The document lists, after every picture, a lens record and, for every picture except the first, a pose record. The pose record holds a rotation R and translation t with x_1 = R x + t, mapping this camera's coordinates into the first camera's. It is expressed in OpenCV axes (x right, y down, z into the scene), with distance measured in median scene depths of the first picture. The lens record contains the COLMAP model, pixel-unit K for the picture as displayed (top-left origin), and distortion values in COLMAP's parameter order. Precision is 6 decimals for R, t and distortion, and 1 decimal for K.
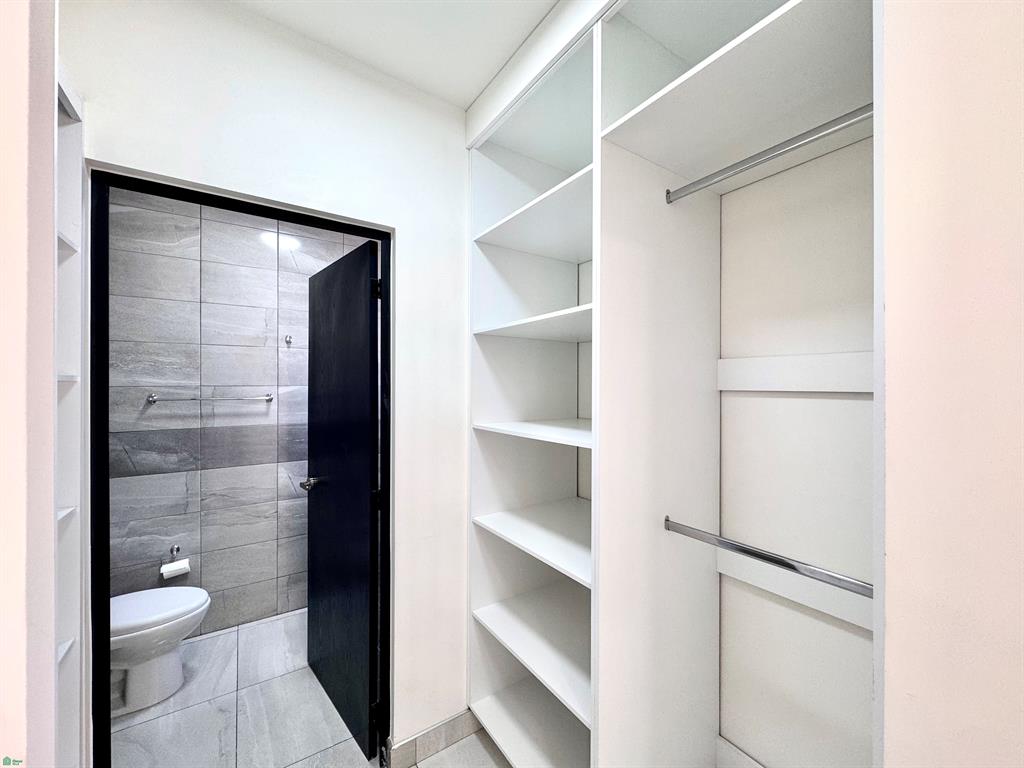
lens RADIAL K [[411.9, 0, 513.6], [0, 411.9, 384.0], [0, 0, 1]] dist [-0.000261, 0.000340]
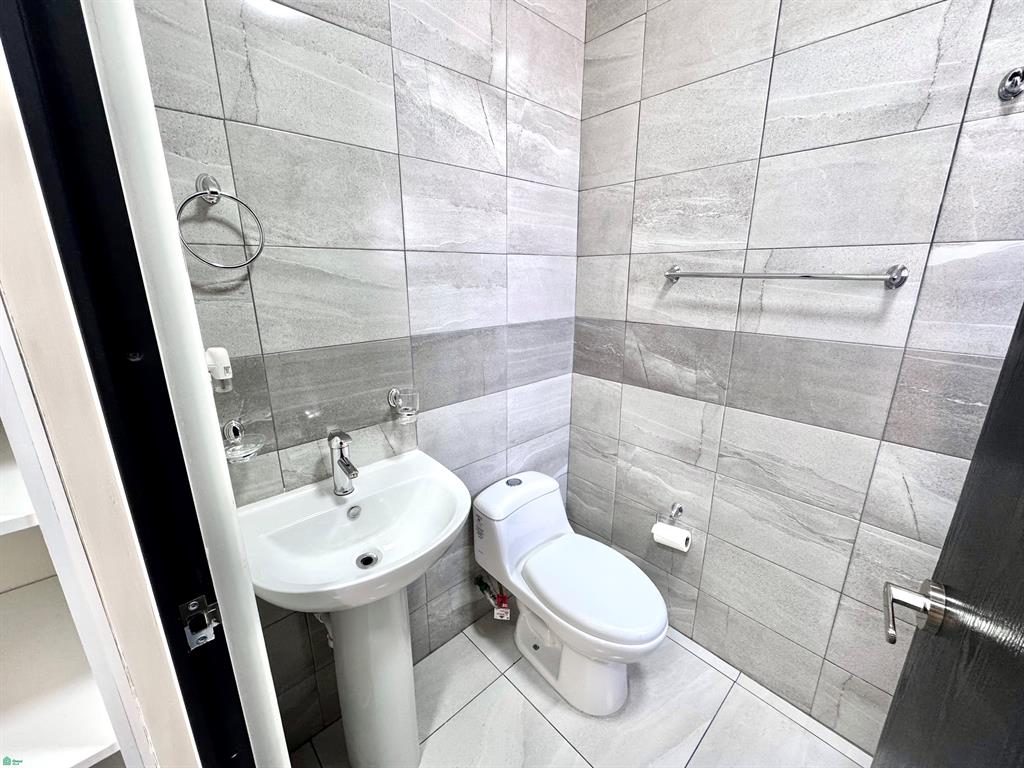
lens RADIAL K [[411.9, 0, 511.7], [0, 411.9, 383.4], [0, 0, 1]] dist [-0.000261, 0.000340]
pose [[0.152811, 0.261156, -0.953125, -0.280241], [0.001174, 0.964403, 0.264434, 0.030208], [0.988255, -0.041527, 0.147064, 0.642439]]
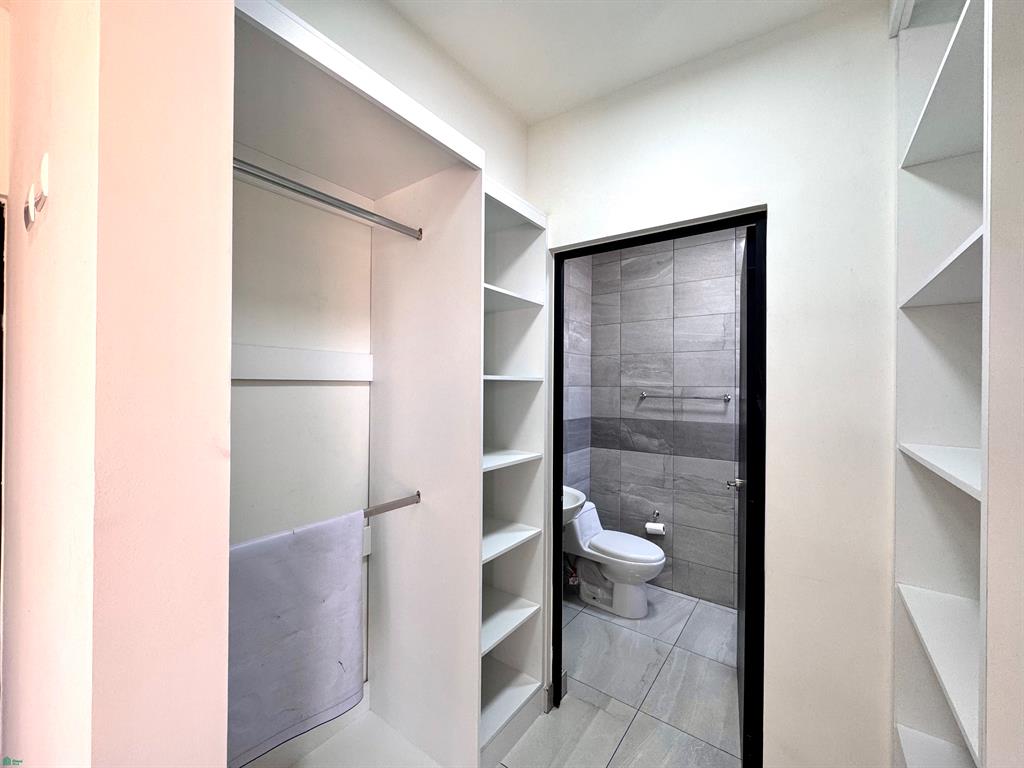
lens RADIAL K [[411.9, 0, 511.8], [0, 411.9, 384.3], [0, 0, 1]] dist [-0.000261, 0.000340]
pose [[0.341060, -0.001084, -0.940041, 0.231329], [-0.007543, 0.999964, -0.003890, 0.006903], [0.940011, 0.008417, 0.341039, 0.133868]]
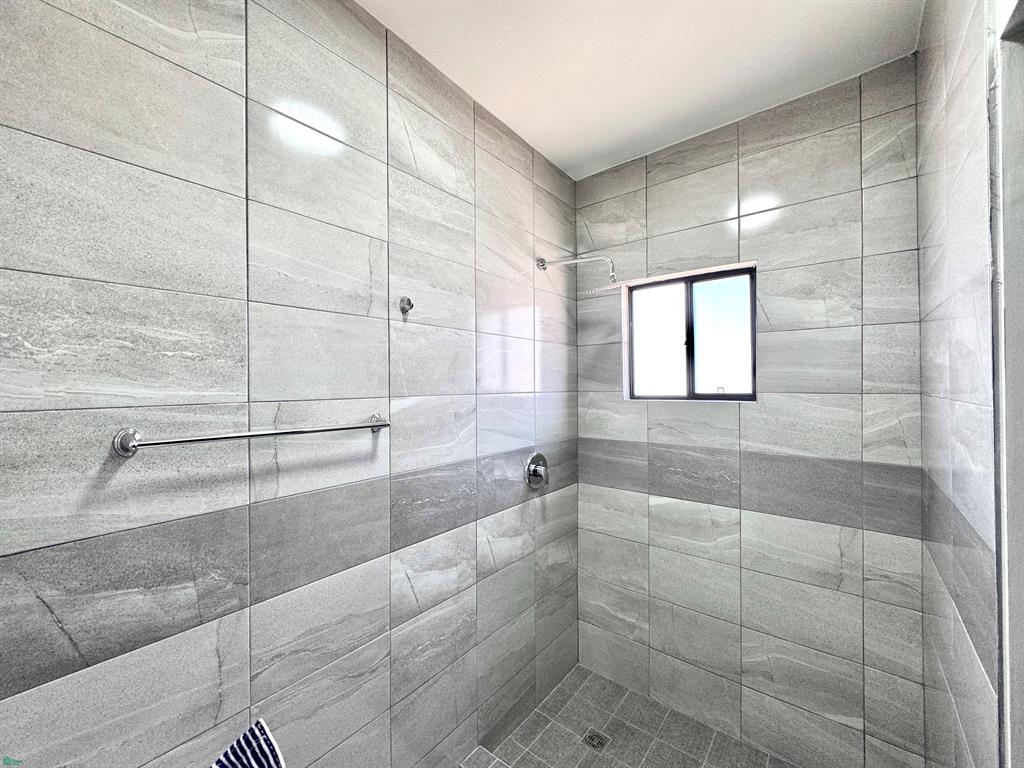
lens RADIAL K [[411.9, 0, 515.7], [0, 411.9, 384.9], [0, 0, 1]] dist [-0.000261, 0.000340]
pose [[0.956197, -0.010862, 0.292523, -0.636313], [0.011833, 0.999929, -0.001550, -0.008865], [-0.292486, 0.004944, 0.956257, 0.538242]]
